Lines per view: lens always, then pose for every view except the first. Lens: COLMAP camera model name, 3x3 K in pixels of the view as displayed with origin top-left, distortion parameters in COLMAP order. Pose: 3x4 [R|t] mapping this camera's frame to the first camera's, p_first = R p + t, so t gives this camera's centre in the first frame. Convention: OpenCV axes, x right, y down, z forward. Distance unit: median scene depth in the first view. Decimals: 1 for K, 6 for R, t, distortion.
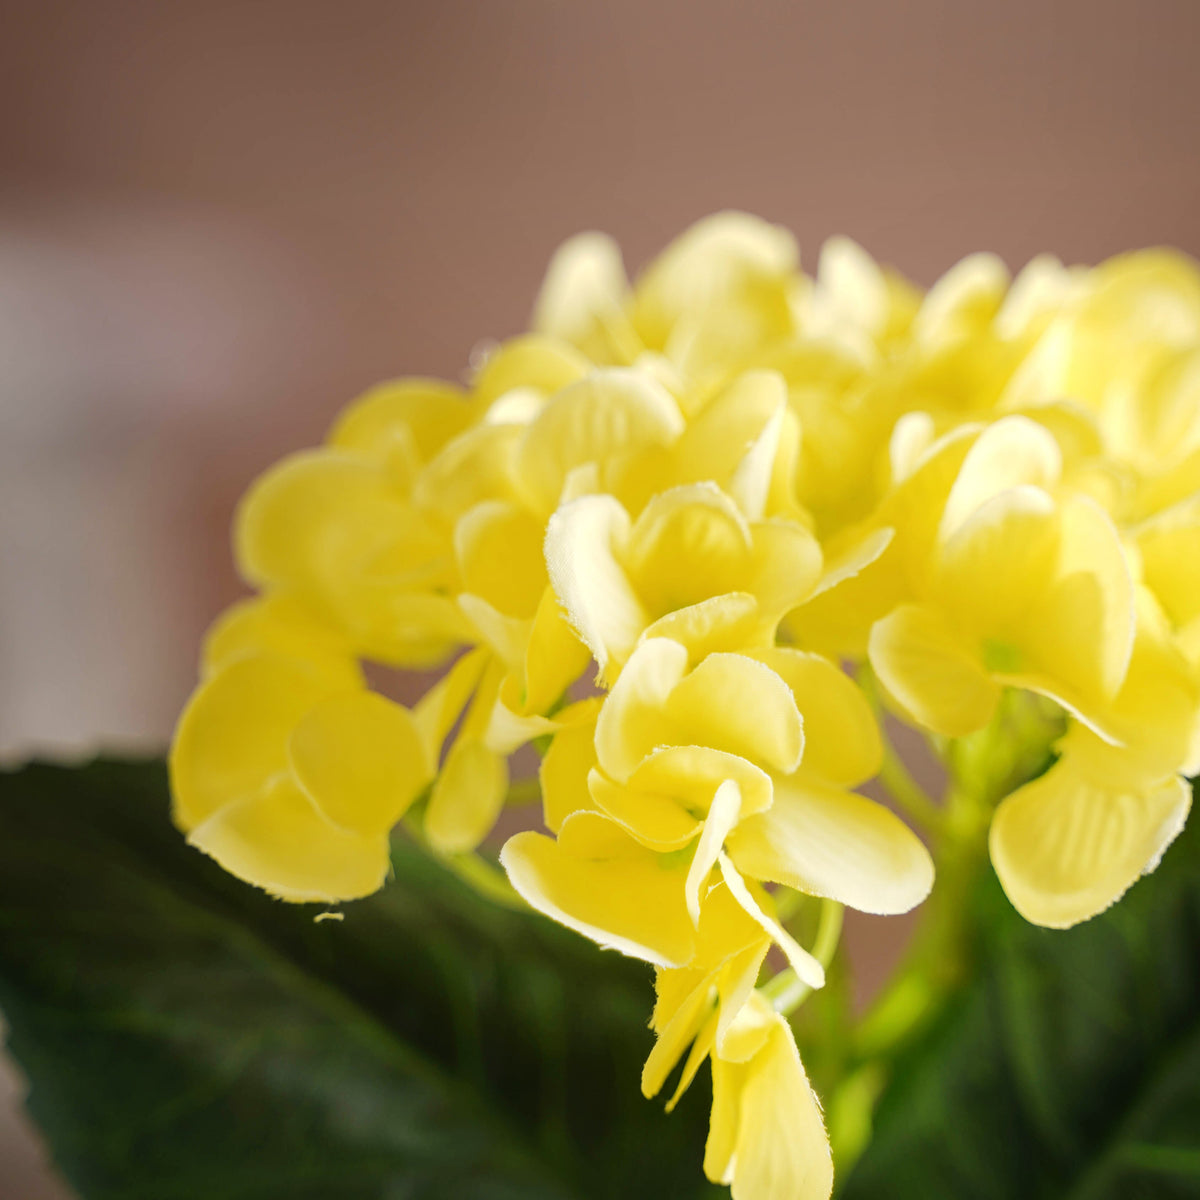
lens RADIAL K [[4426.7, 0, 602.2], [0, 4426.7, 600.9], [0, 0, 1]] dist [0.380458, 0.000000]
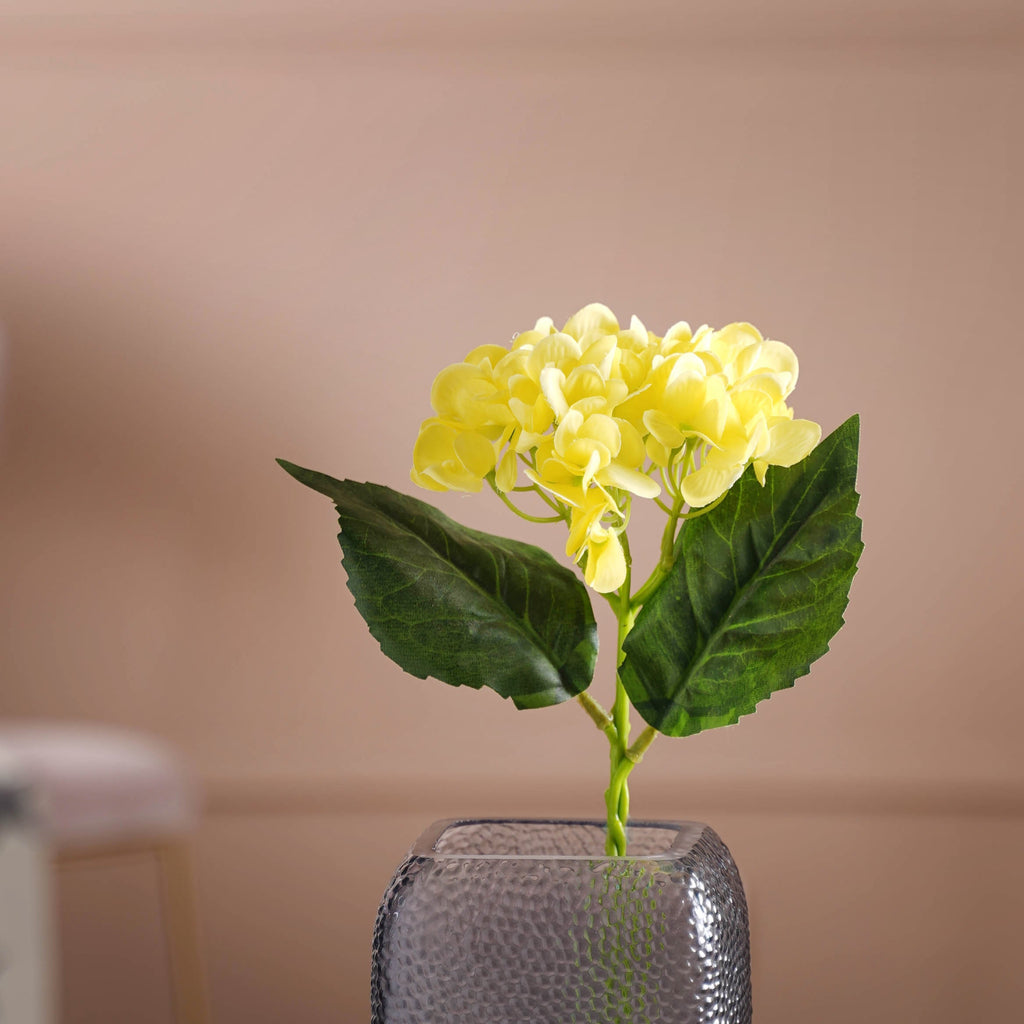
lens RADIAL K [[3777.4, 0, 524.7], [0, 3777.4, 458.5], [0, 0, 1]] dist [0.380458, 0.000000]
pose [[0.998962, 0.036623, 0.027071, -0.090858], [-0.032128, 0.988004, -0.151047, 0.433013], [-0.032278, 0.150020, 0.988156, -1.572908]]
